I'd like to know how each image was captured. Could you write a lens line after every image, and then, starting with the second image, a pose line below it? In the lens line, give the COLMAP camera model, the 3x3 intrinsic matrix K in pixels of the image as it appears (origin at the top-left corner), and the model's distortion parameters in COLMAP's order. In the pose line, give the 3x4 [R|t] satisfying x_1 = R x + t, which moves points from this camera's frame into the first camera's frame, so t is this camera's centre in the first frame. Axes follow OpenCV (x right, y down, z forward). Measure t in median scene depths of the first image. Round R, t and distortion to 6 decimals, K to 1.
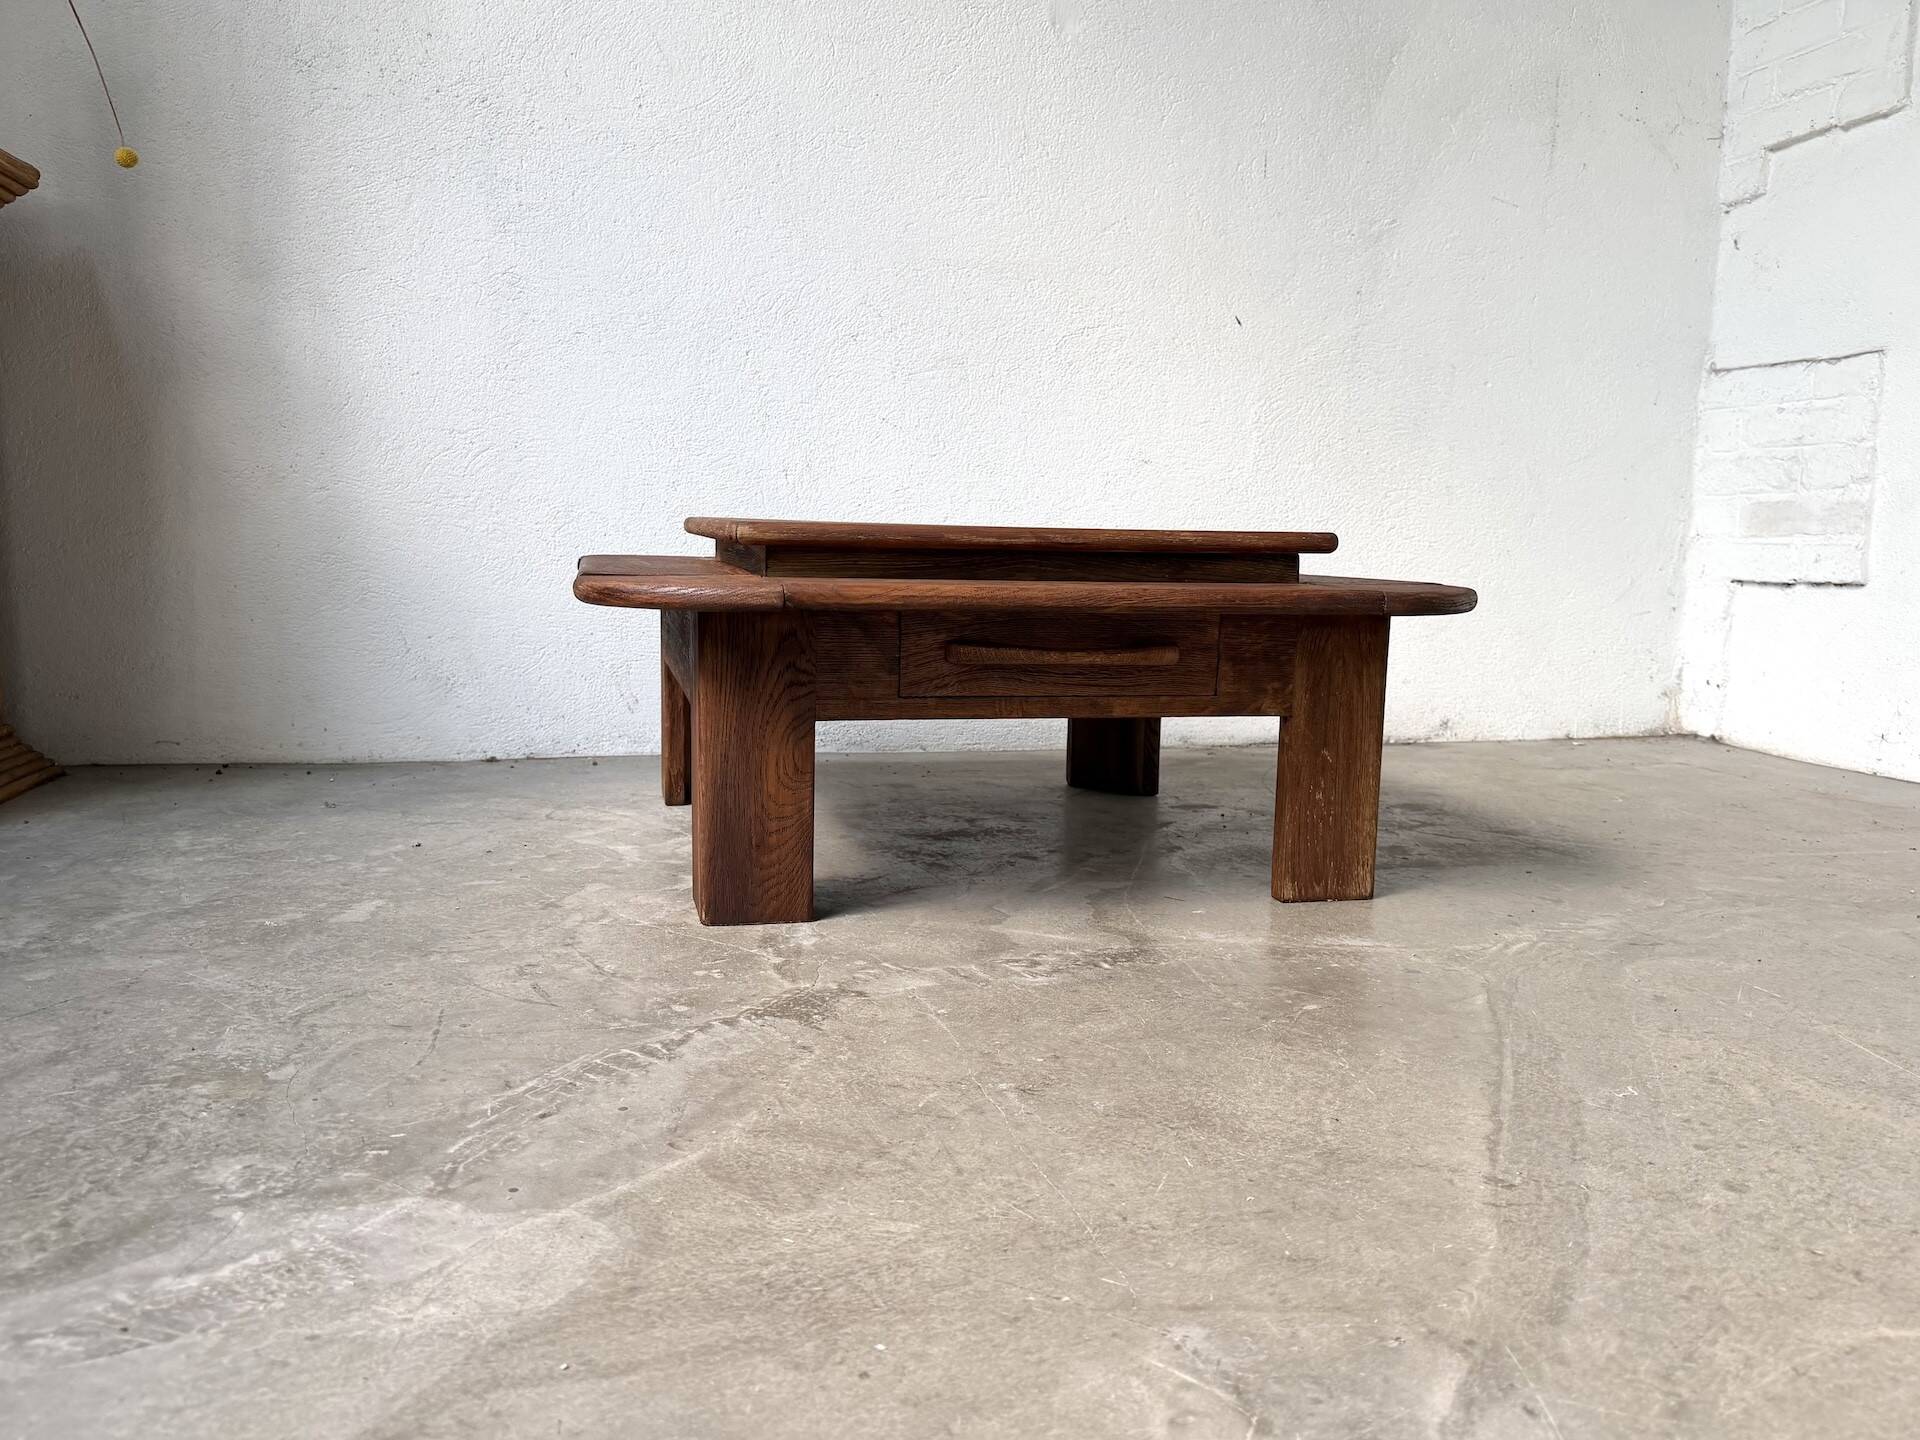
lens RADIAL K [[1452.0, 0, 948.0], [0, 1452.0, 717.0], [0, 0, 1]] dist [0.140209, -0.254152]
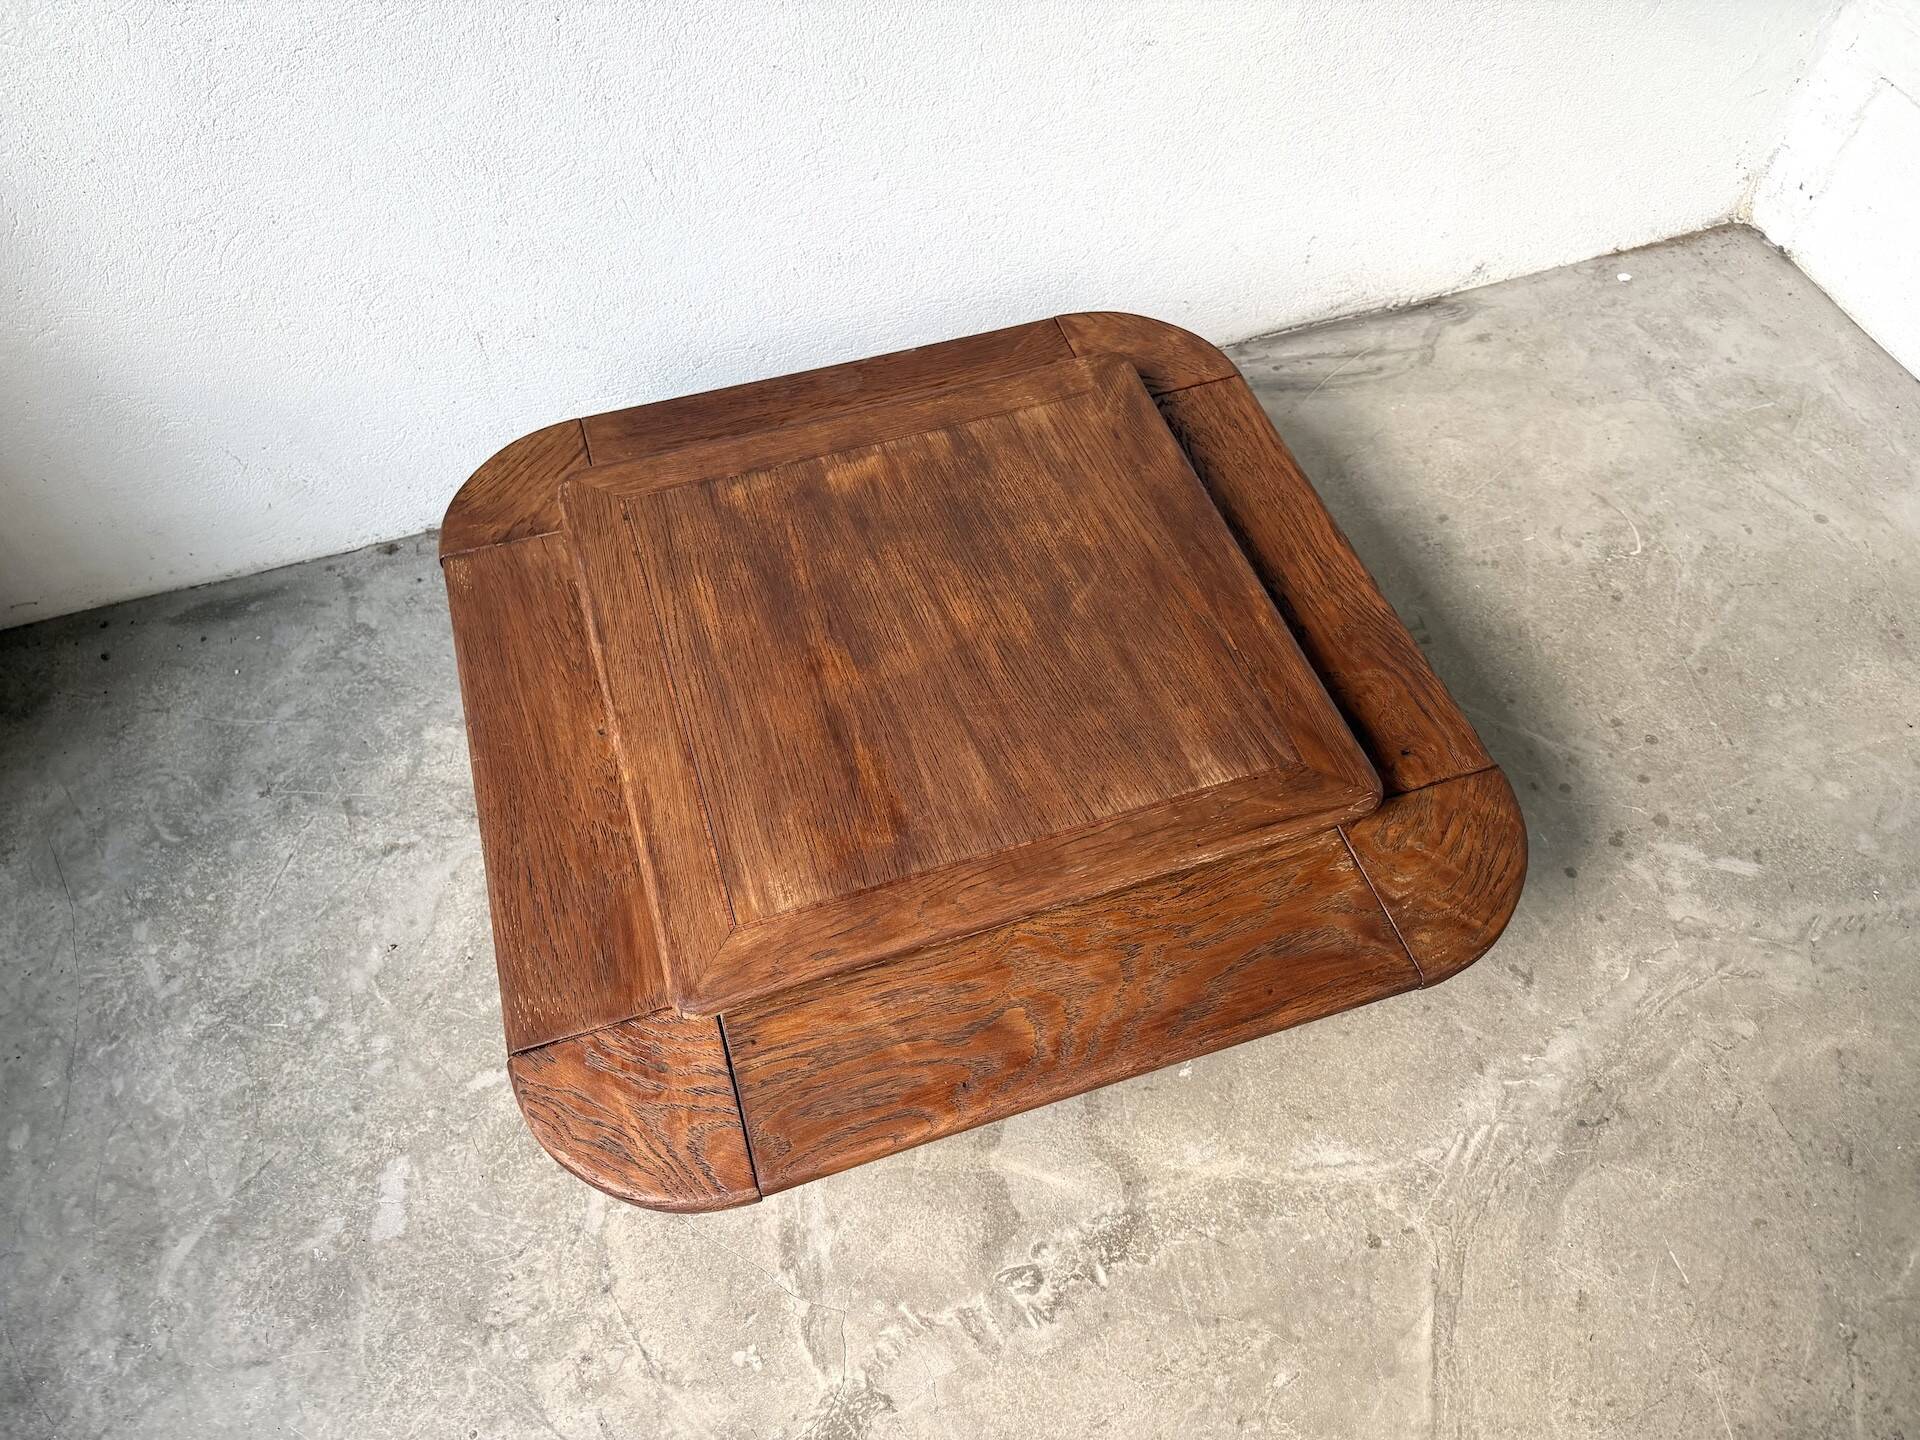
lens RADIAL K [[1378.8, 0, 962.5], [0, 1378.8, 730.0], [0, 0, 1]] dist [0.006356, -0.015818]
pose [[0.997009, -0.076066, 0.013677, 0.020276], [0.041259, 0.673493, 0.738041, -0.855988], [-0.065351, -0.735270, 0.674617, 0.594062]]
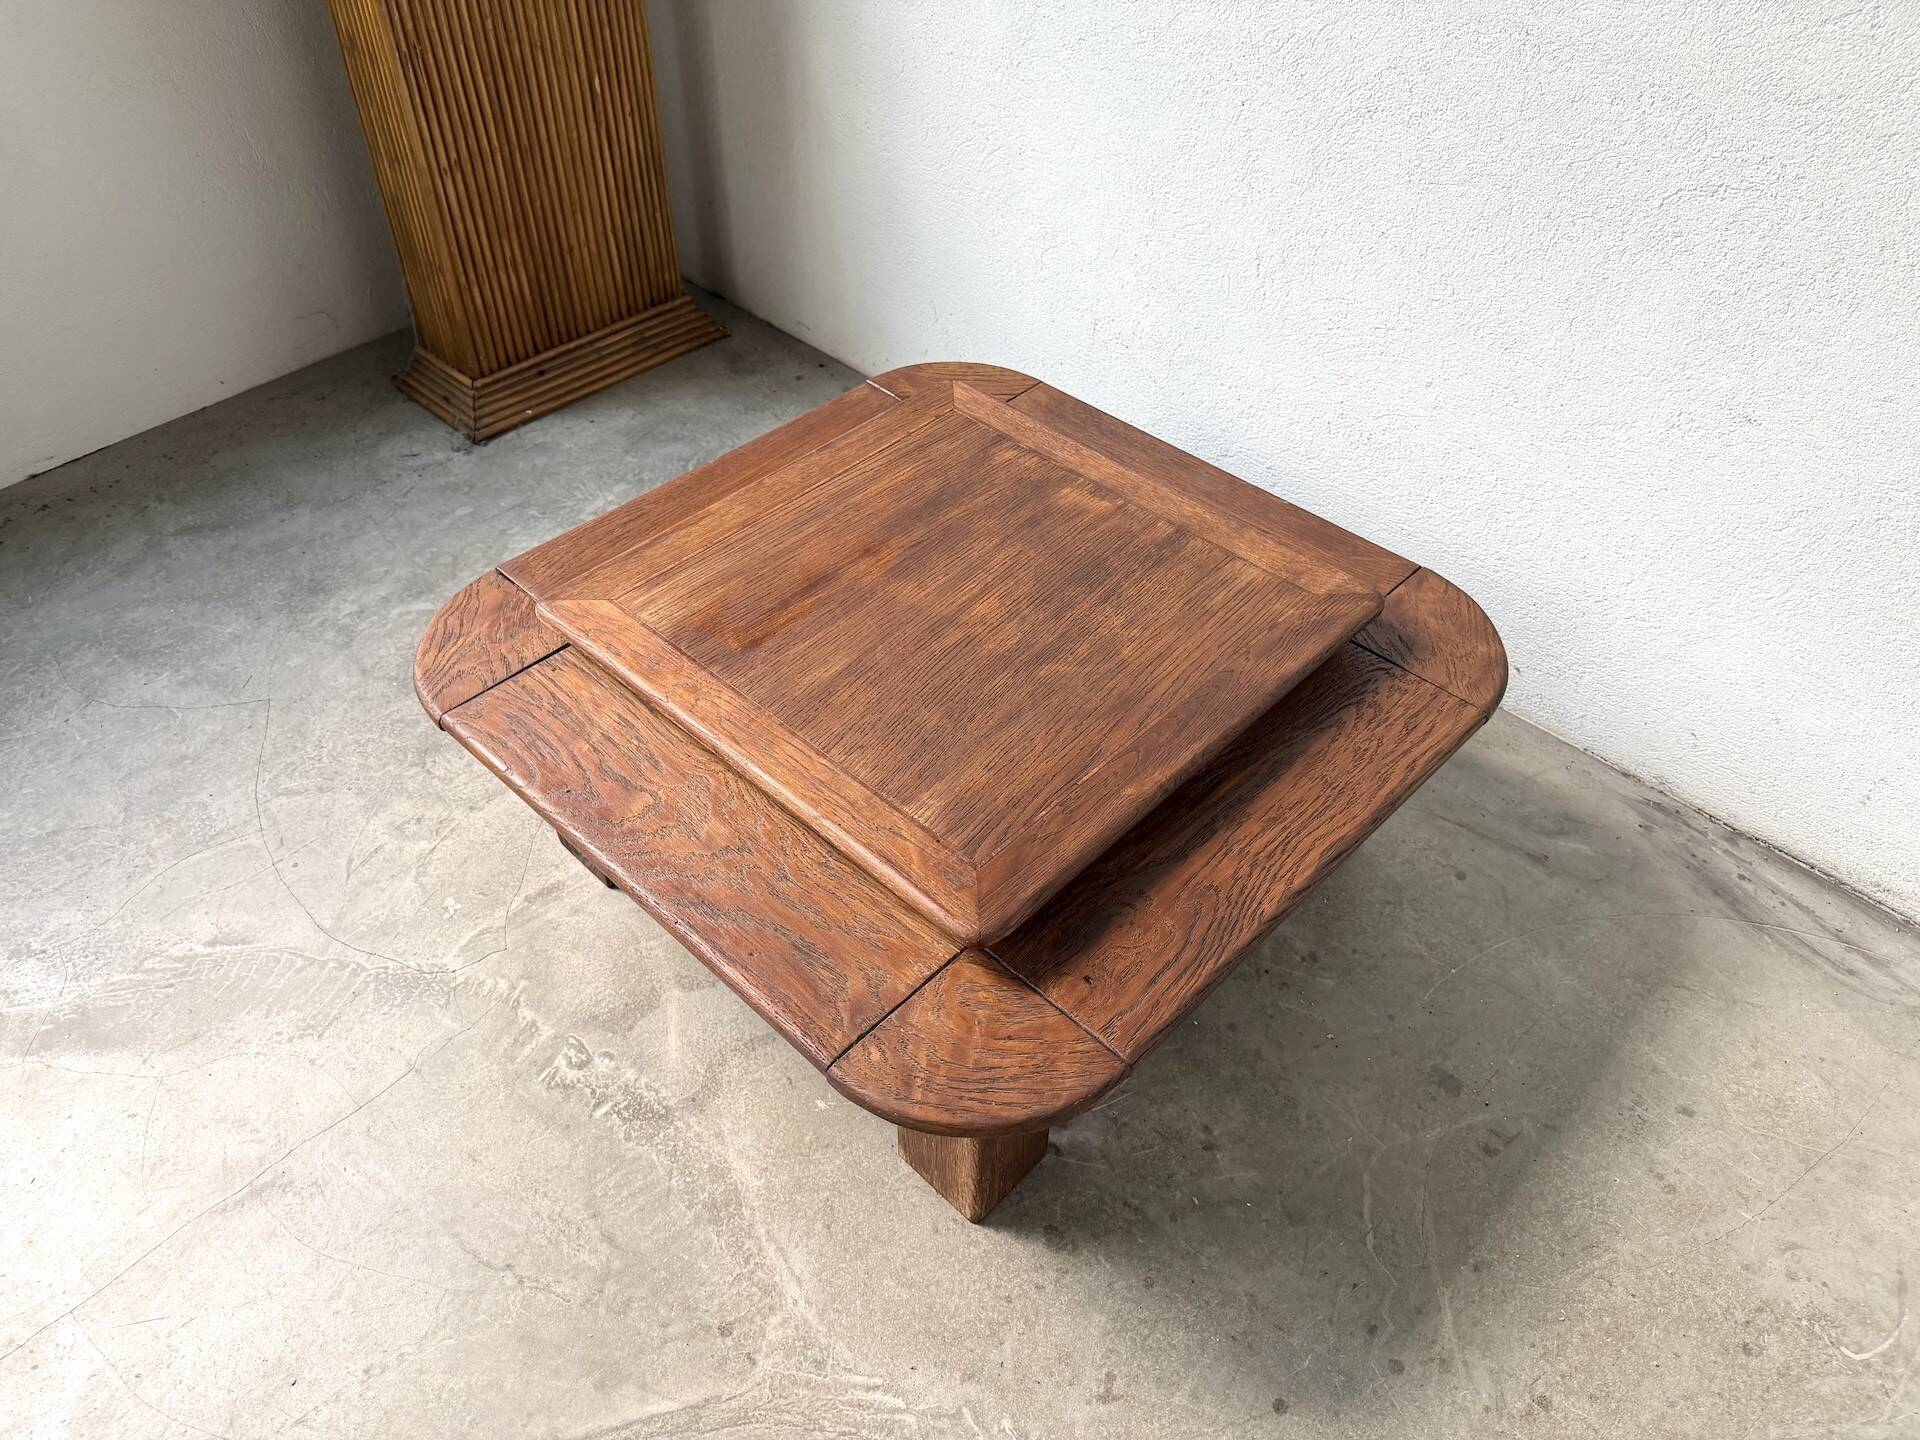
lens RADIAL K [[1364.7, 0, 951.0], [0, 1364.7, 727.3], [0, 0, 1]] dist [0.041672, -0.065455]
pose [[0.533719, 0.582613, -0.612948, 0.737446], [-0.108264, 0.765925, 0.633749, -0.777493], [0.838703, -0.271883, 0.471865, 0.780042]]
